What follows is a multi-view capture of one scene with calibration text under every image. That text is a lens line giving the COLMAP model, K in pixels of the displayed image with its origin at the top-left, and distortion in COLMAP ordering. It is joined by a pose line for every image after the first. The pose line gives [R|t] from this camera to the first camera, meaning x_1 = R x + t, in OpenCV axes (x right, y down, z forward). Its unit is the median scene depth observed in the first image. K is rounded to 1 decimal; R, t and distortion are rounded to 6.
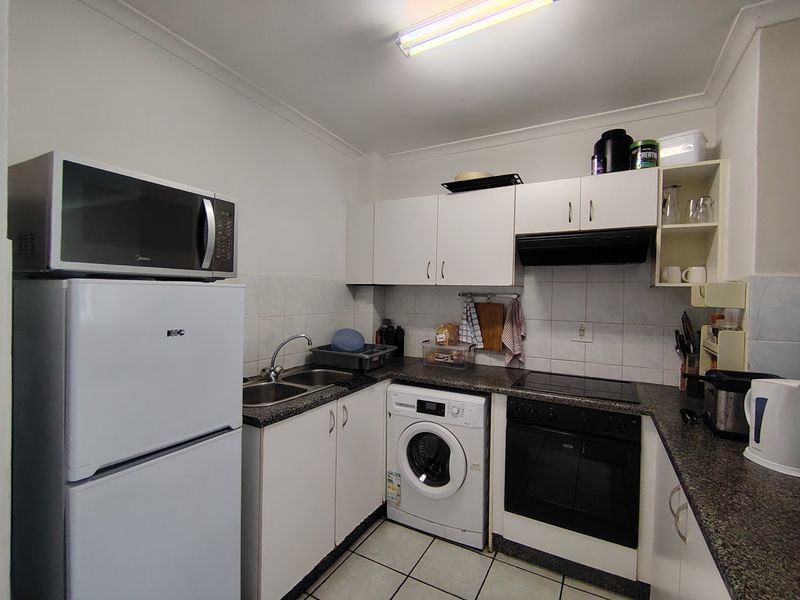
lens RADIAL K [[372.3, 0, 397.9], [0, 372.3, 296.2], [0, 0, 1]] dist [-0.002268, -0.000682]
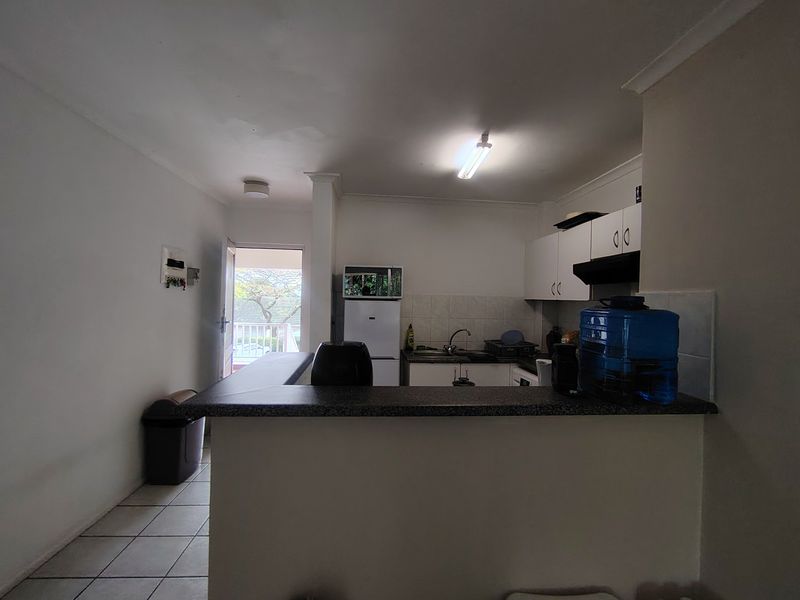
lens RADIAL K [[372.3, 0, 397.9], [0, 372.3, 296.2], [0, 0, 1]] dist [-0.002268, -0.000682]
pose [[0.553034, -0.013530, -0.833049, 1.009163], [-0.016325, 0.999500, -0.027072, 0.000730], [0.832998, 0.028571, 0.552537, -0.230749]]
